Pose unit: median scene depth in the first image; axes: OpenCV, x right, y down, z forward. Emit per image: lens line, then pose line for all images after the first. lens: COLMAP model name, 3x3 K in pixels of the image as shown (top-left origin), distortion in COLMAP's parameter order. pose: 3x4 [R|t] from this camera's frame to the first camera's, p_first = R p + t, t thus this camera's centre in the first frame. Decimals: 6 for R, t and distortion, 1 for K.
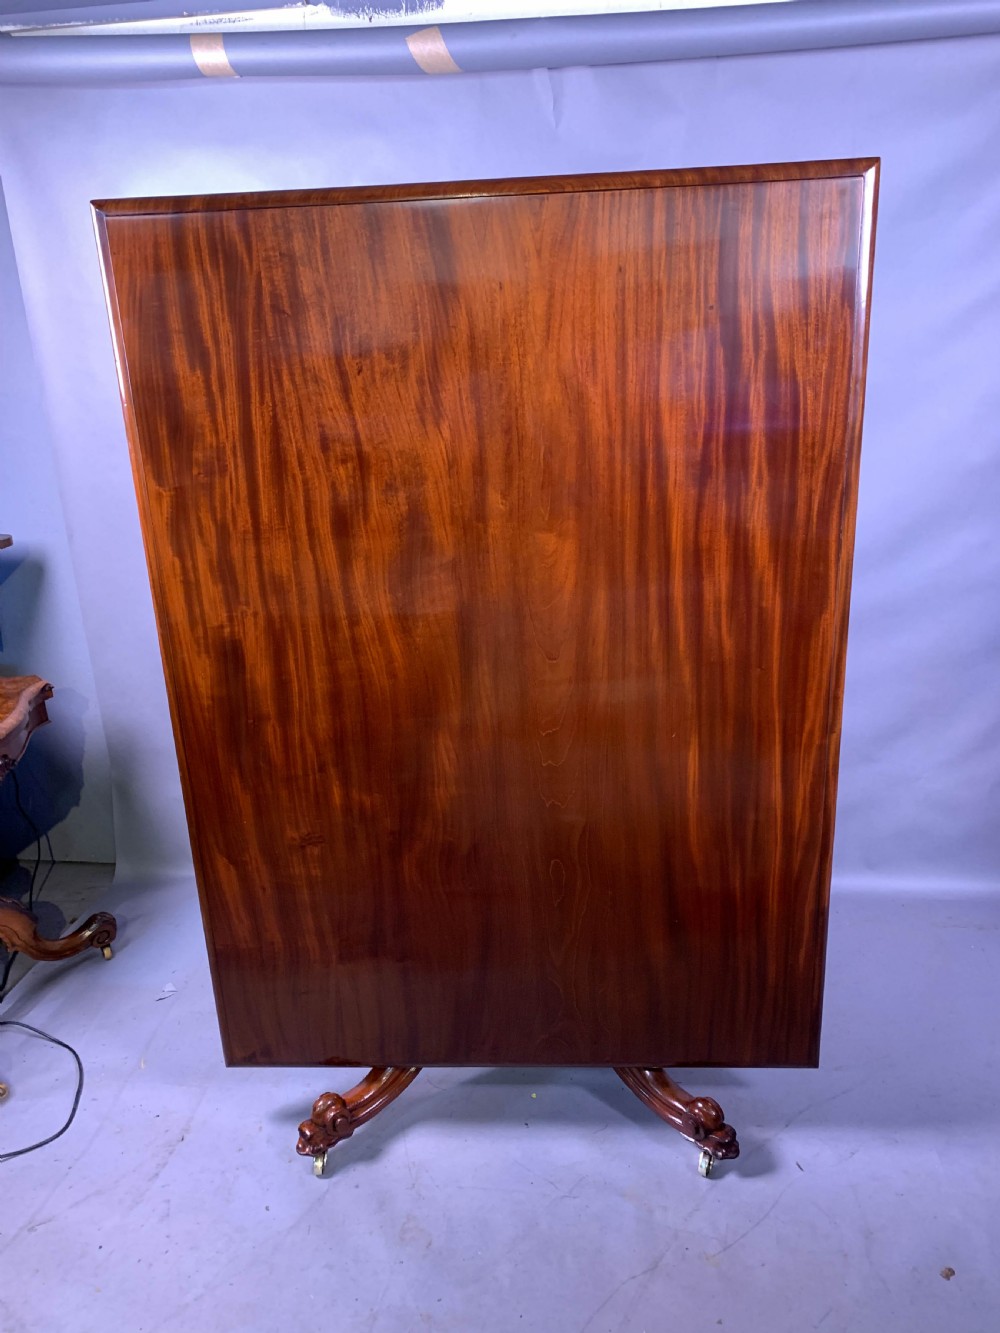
lens RADIAL K [[1027.6, 0, 501.5], [0, 1027.6, 652.2], [0, 0, 1]] dist [0.017207, -0.013909]
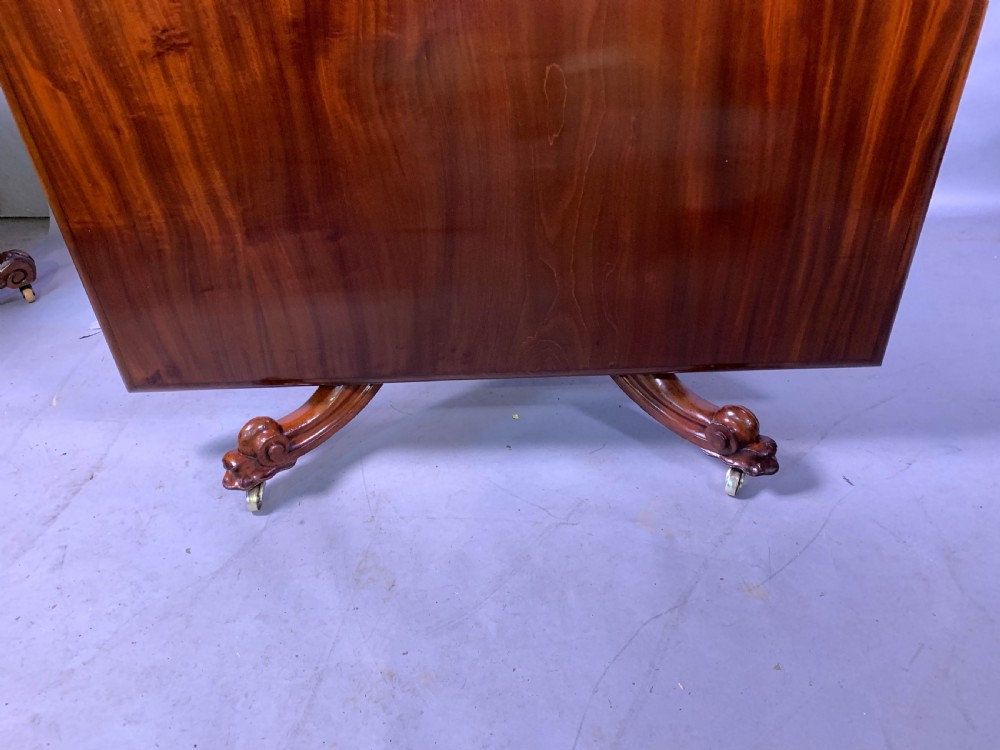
lens RADIAL K [[770.9, 0, 489.0], [0, 770.9, 372.4], [0, 0, 1]] dist [0.017207, -0.013909]
pose [[0.999321, -0.031956, 0.018347, -0.002079], [0.025298, 0.957012, 0.288943, 0.236716], [-0.026792, -0.288282, 0.957171, 0.455277]]
